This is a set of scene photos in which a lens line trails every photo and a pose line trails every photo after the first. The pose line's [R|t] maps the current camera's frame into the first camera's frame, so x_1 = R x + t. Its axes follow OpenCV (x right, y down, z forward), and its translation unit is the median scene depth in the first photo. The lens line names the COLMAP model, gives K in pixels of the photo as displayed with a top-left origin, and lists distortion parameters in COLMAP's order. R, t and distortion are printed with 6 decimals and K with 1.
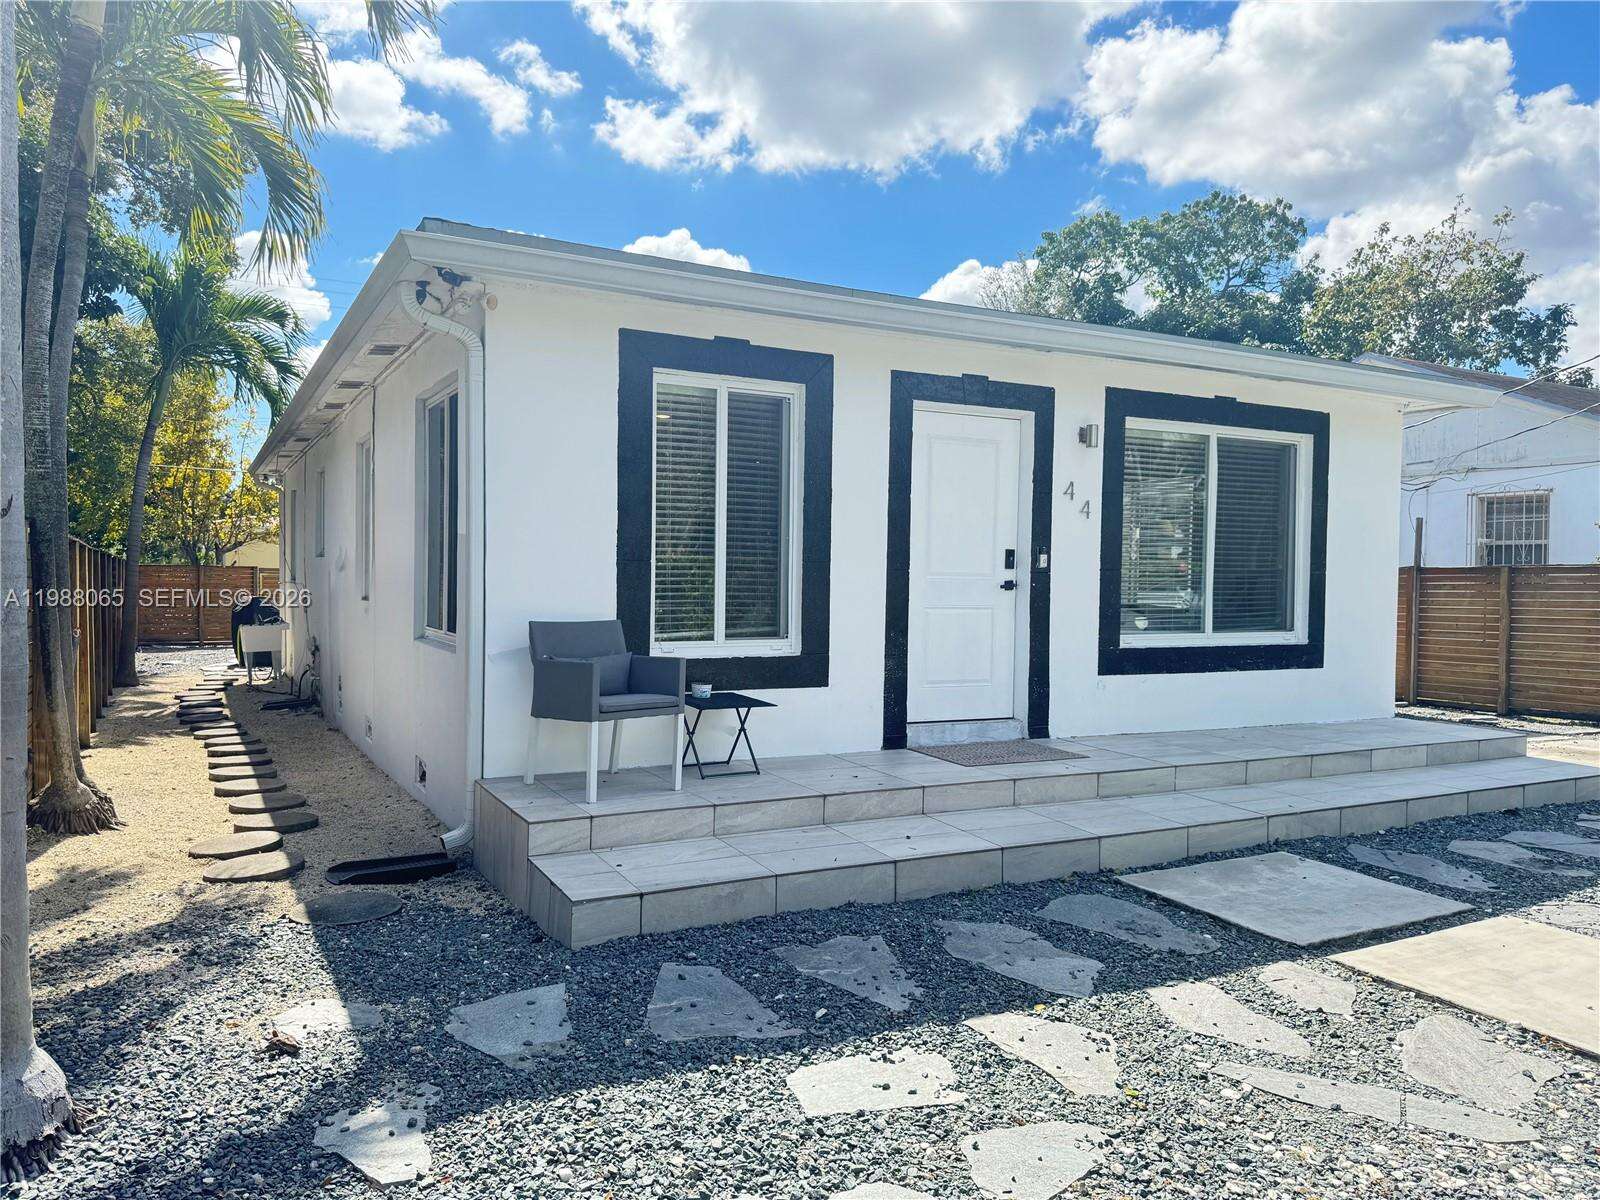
lens RADIAL K [[1123.1, 0, 797.3], [0, 1123.1, 607.2], [0, 0, 1]] dist [0.125056, -0.196775]
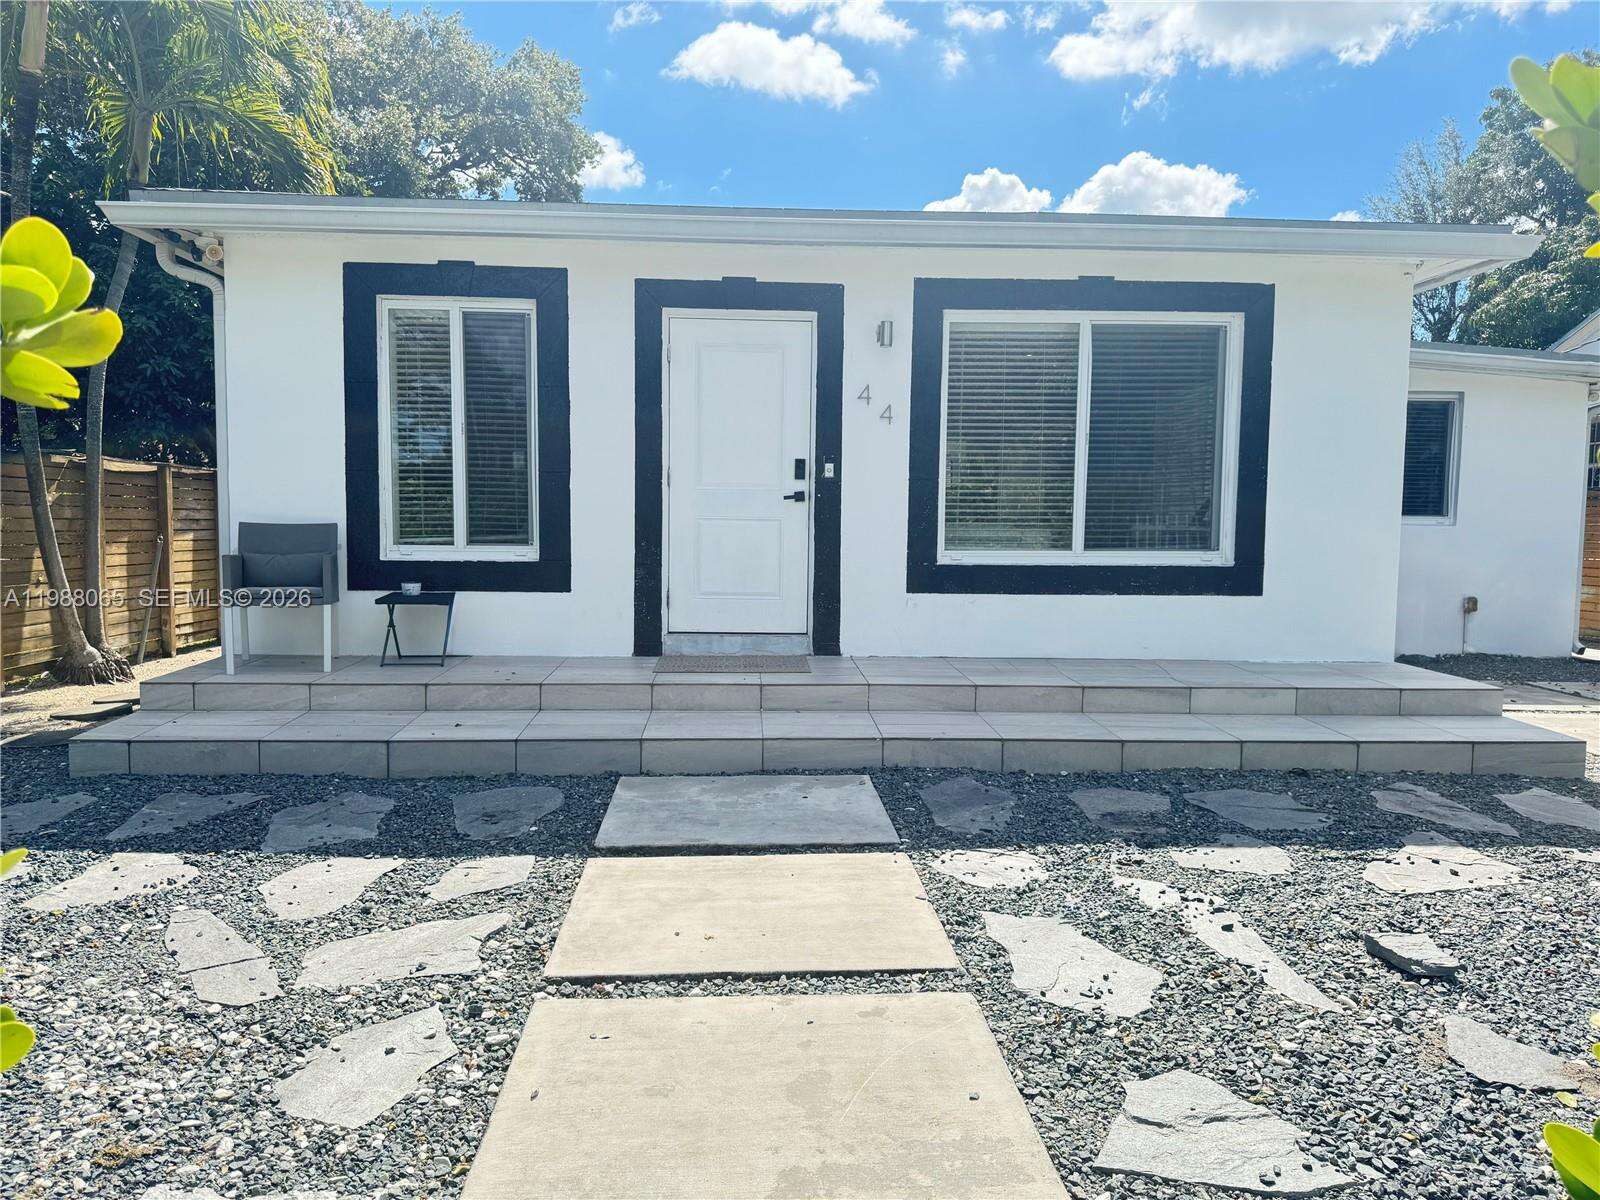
lens RADIAL K [[1123.1, 0, 797.3], [0, 1123.1, 607.2], [0, 0, 1]] dist [0.125056, -0.196775]
pose [[0.905709, 0.032486, -0.422653, 0.634684], [-0.009090, 0.998318, 0.057253, 0.021322], [0.423802, -0.048012, 0.904481, 0.131015]]
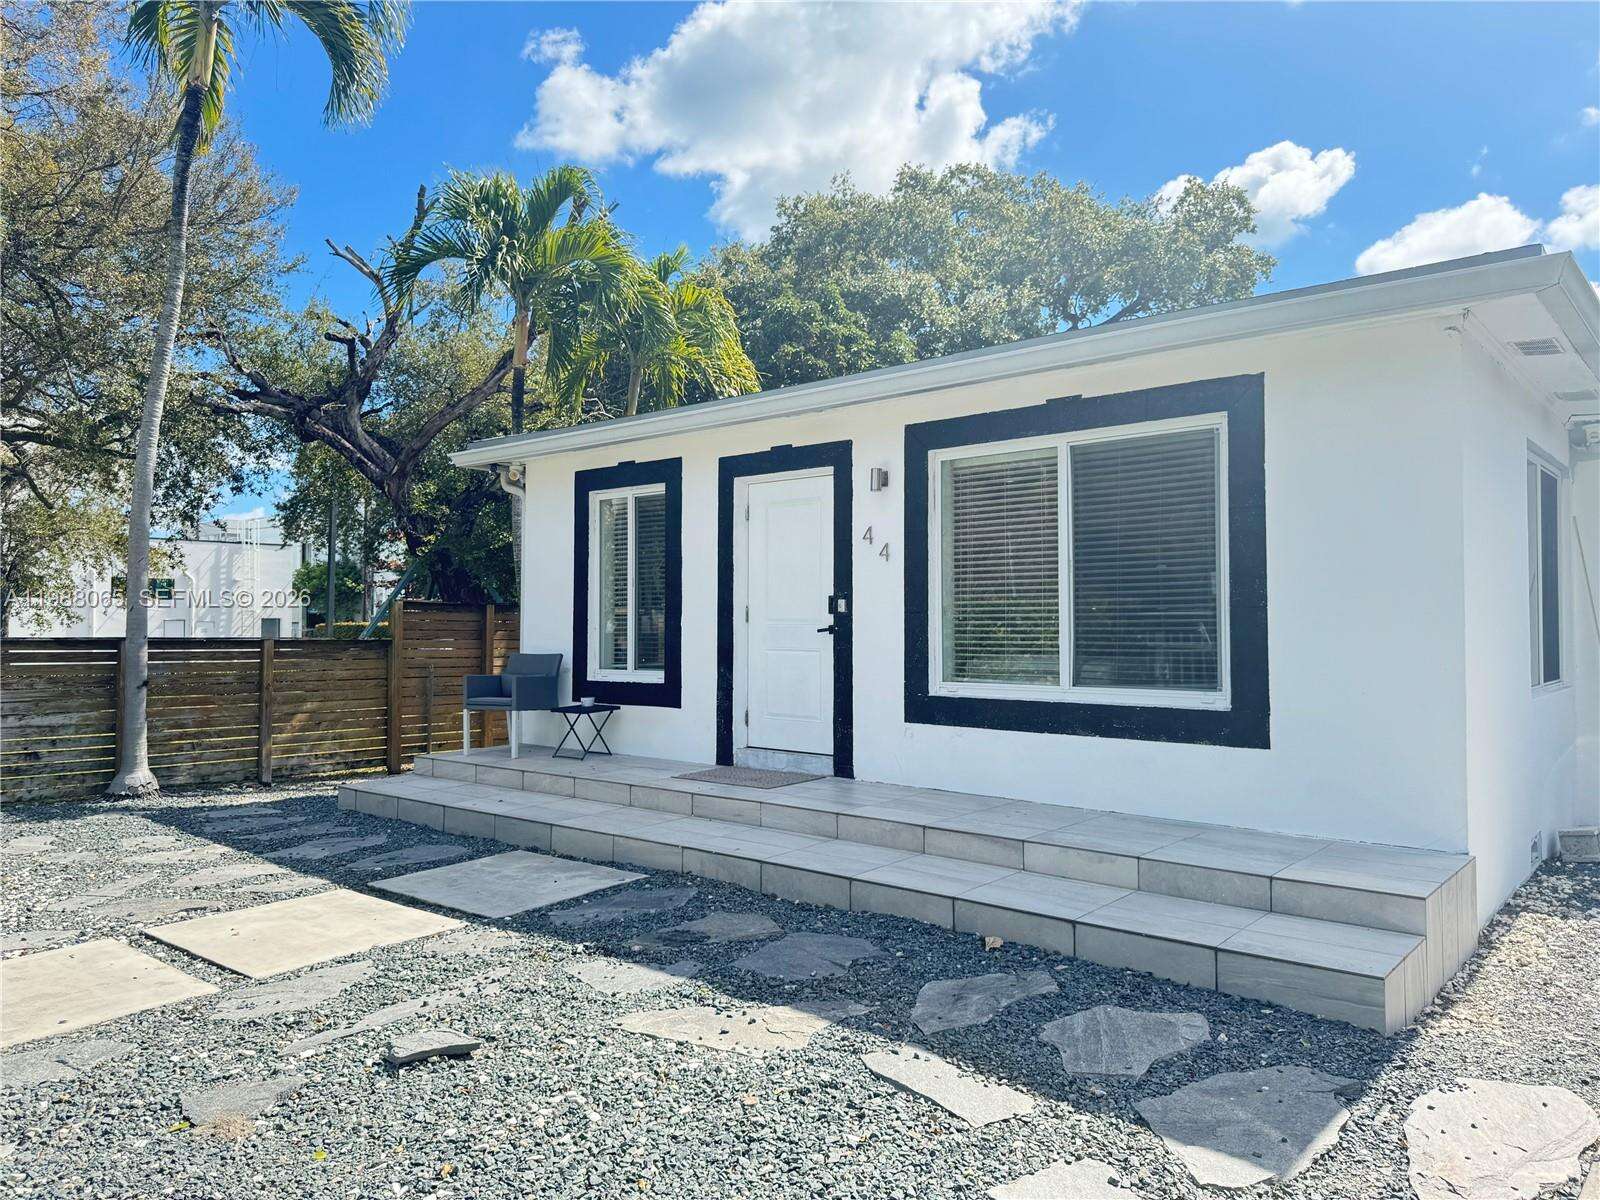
lens RADIAL K [[1123.1, 0, 797.3], [0, 1123.1, 607.2], [0, 0, 1]] dist [0.125056, -0.196775]
pose [[0.358087, -0.028189, -0.933262, 1.241383], [-0.015878, 0.999216, -0.036274, -0.001691], [0.933553, 0.027808, 0.357359, 0.626197]]
